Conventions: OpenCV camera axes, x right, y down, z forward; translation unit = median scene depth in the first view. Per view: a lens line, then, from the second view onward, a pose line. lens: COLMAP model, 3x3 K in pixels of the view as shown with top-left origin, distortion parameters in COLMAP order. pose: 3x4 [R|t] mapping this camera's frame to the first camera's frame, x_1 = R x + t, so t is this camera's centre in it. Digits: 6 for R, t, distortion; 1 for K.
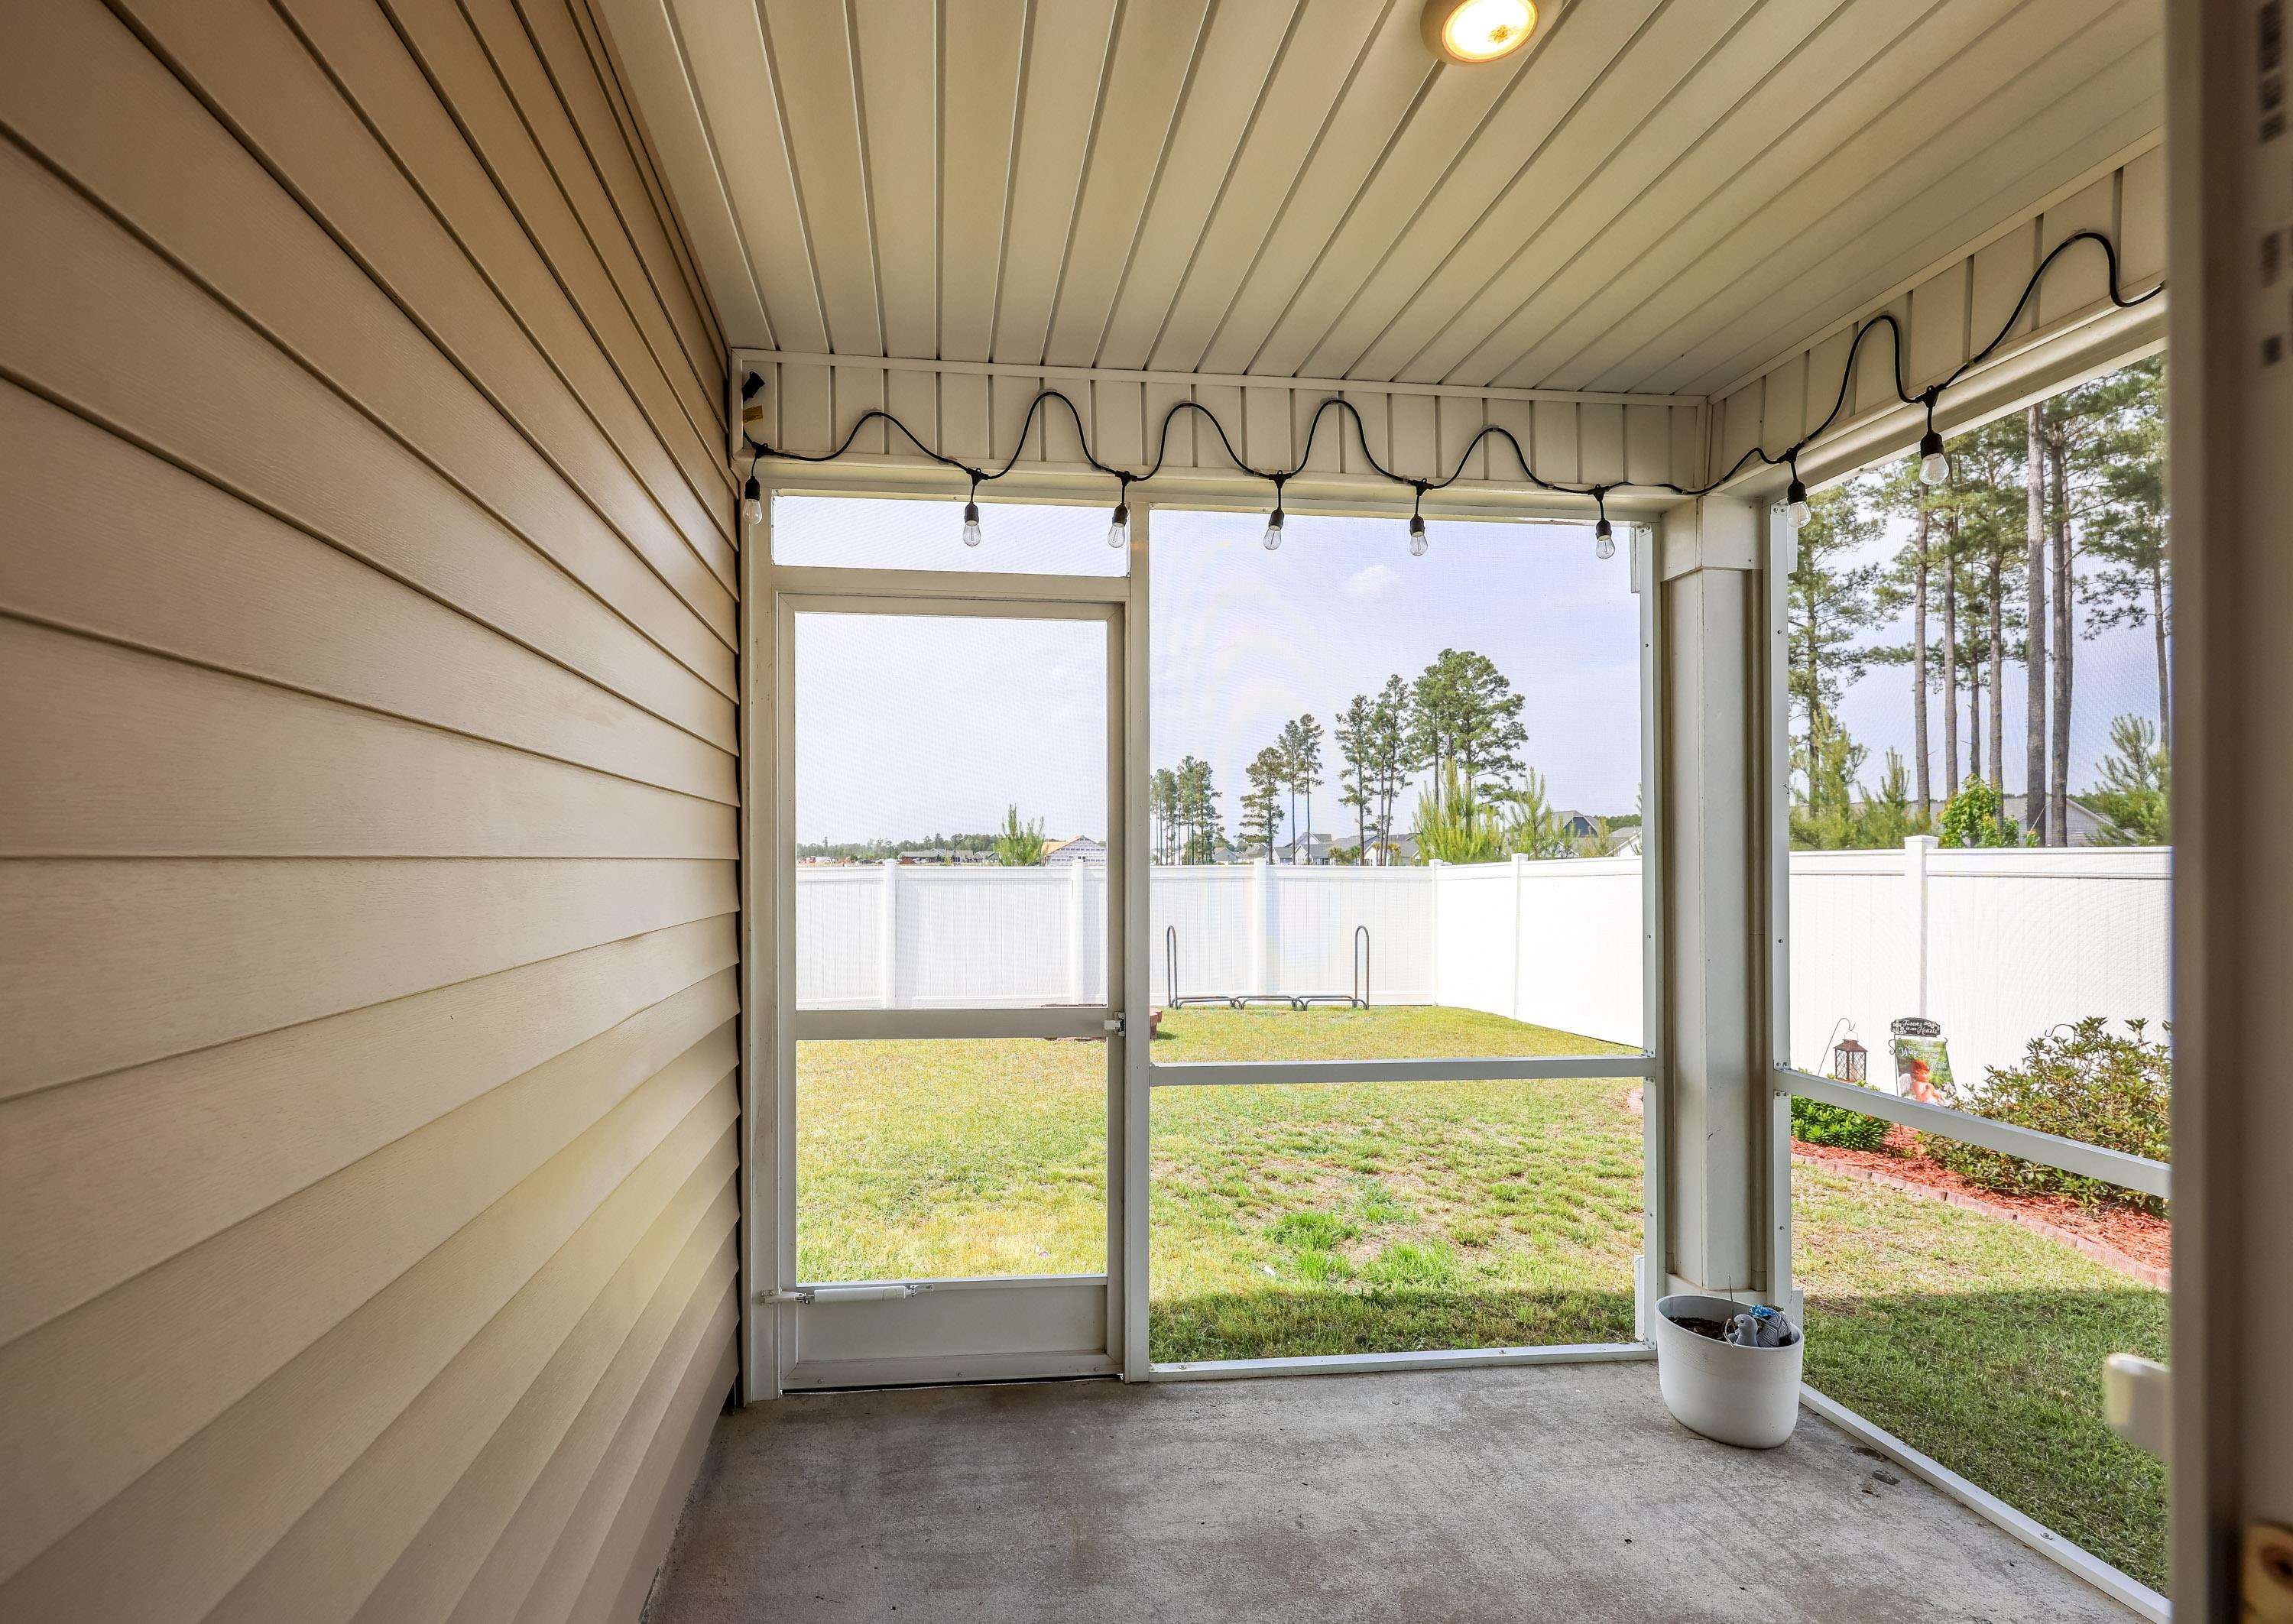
lens RADIAL K [[1053.1, 0, 1055.4], [0, 1053.1, 855.3], [0, 0, 1]] dist [-0.002291, -0.000131]
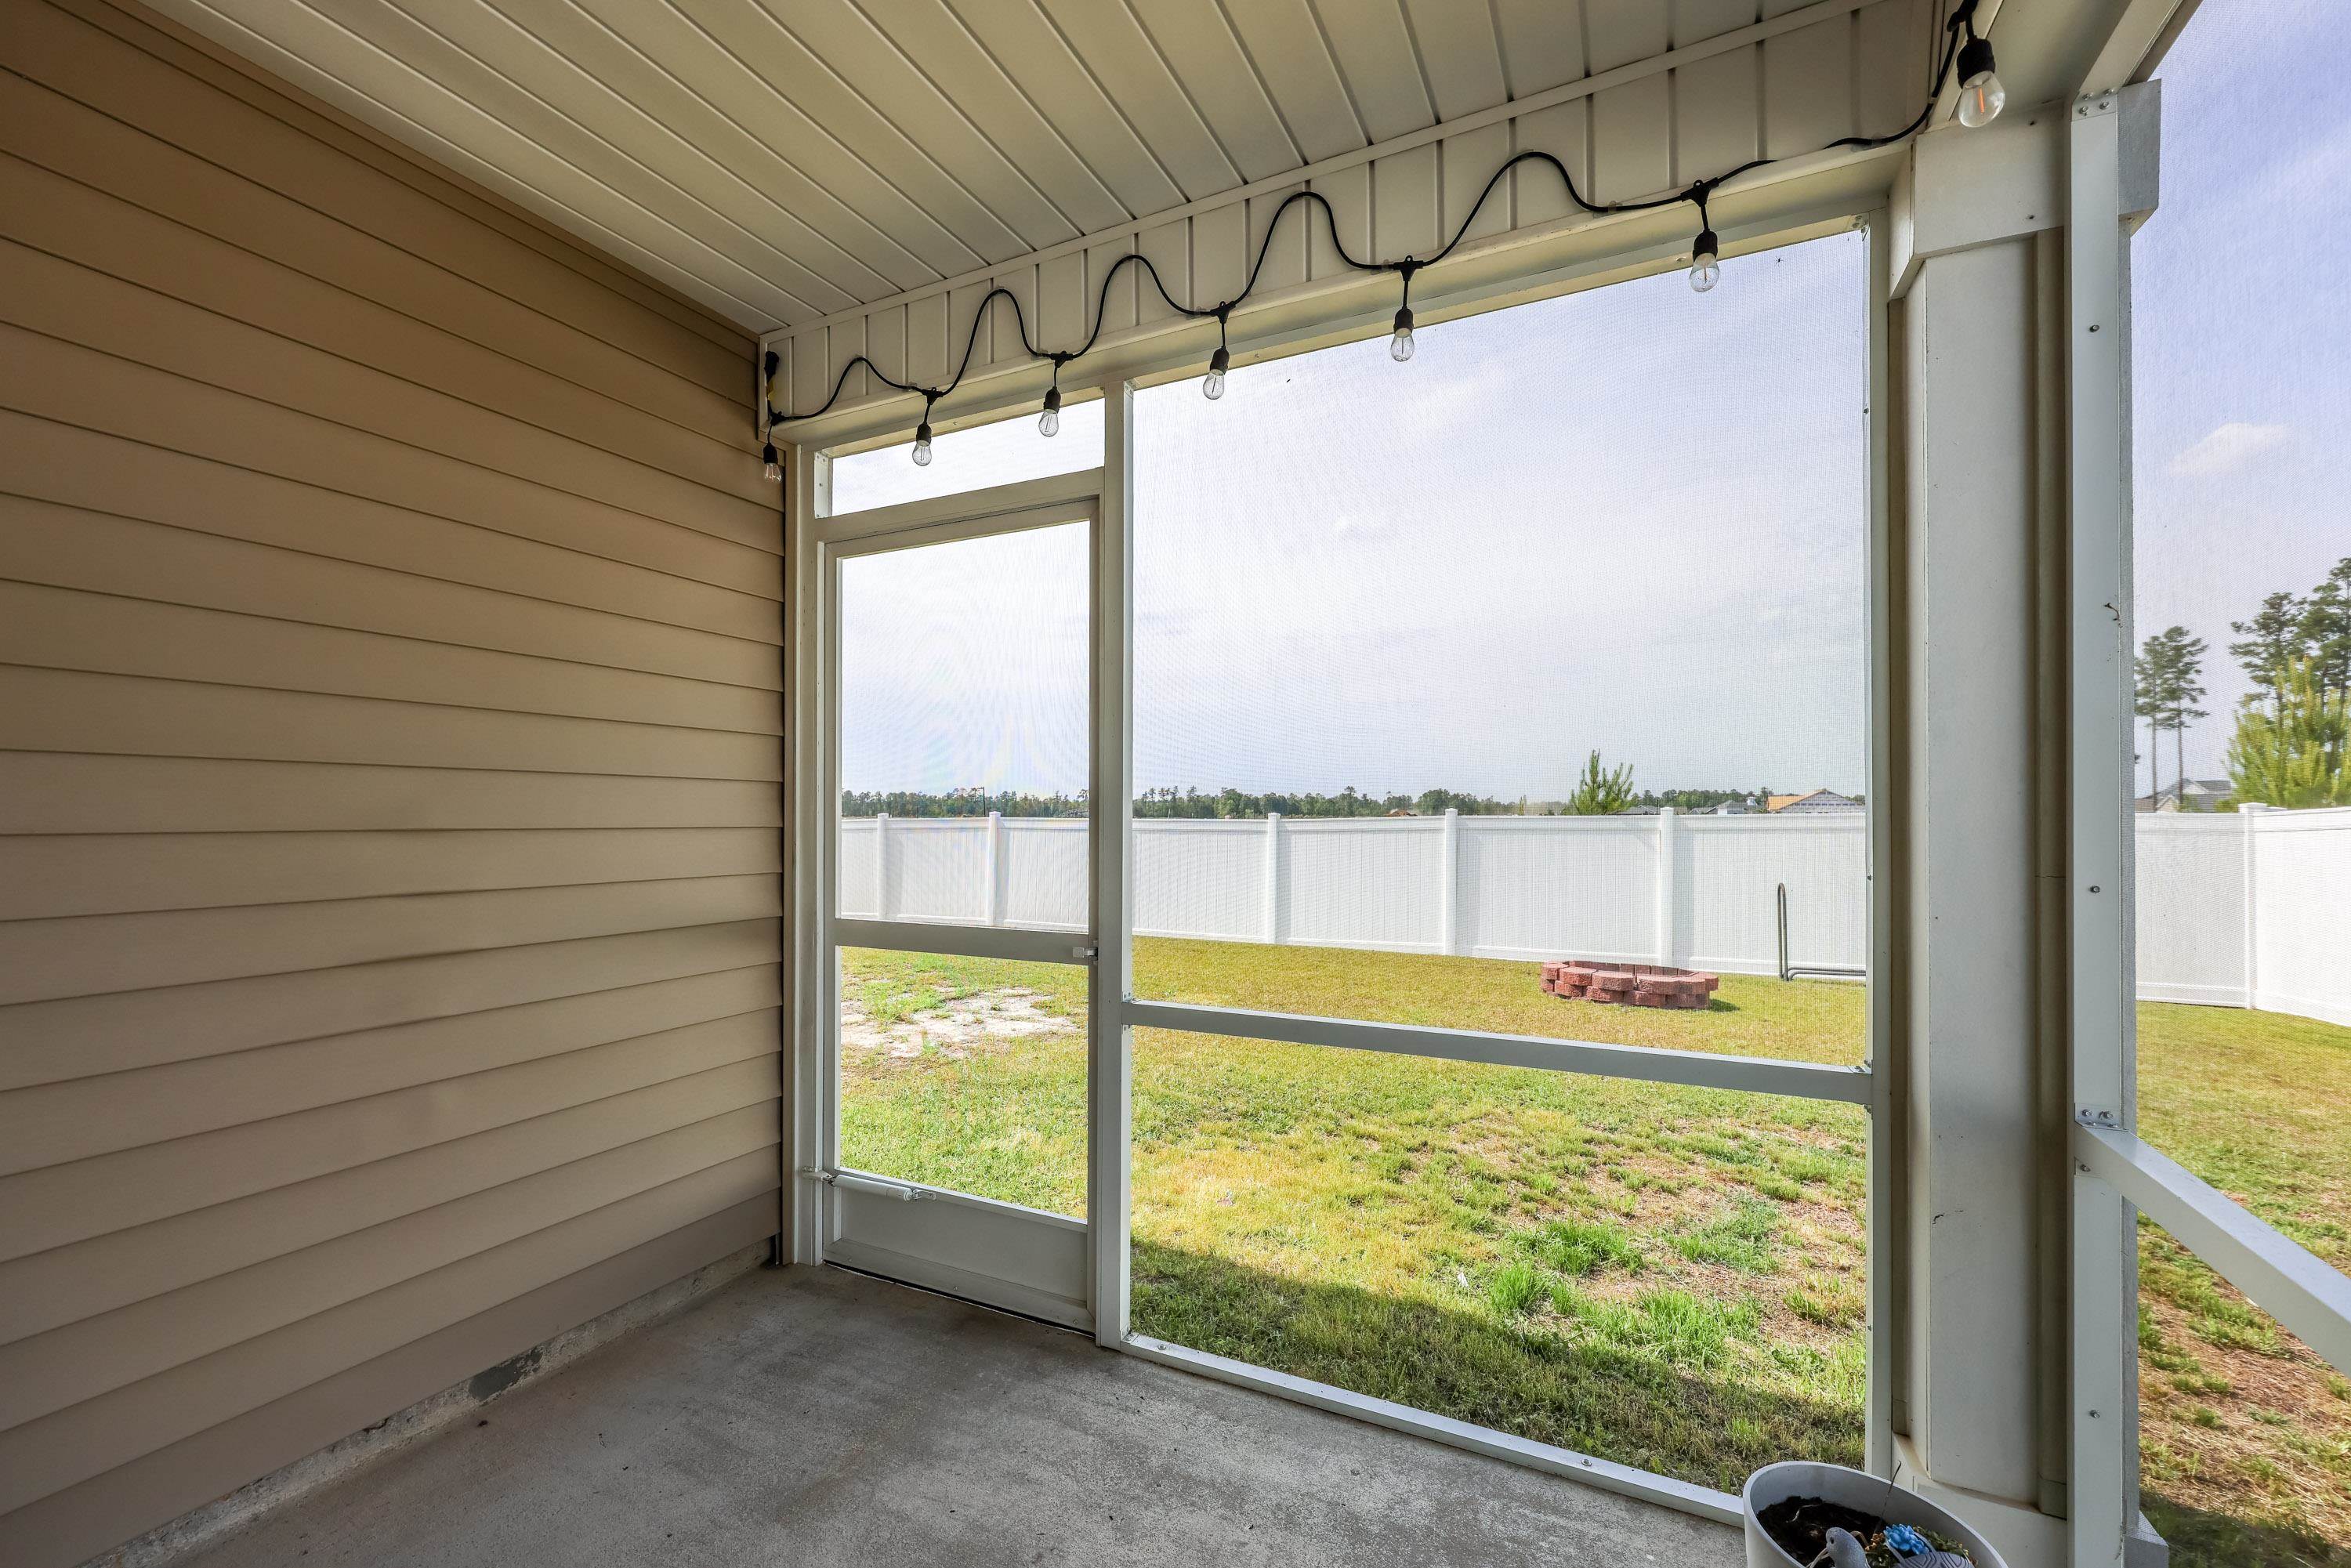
lens RADIAL K [[967.5, 0, 1173.1], [0, 967.5, 811.0], [0, 0, 1]] dist [-0.000260, -0.000099]
pose [[0.839445, -0.008899, -0.543371, 0.580010], [0.007611, 0.999960, -0.004618, 0.040571], [0.543391, -0.000259, 0.839480, 0.327174]]
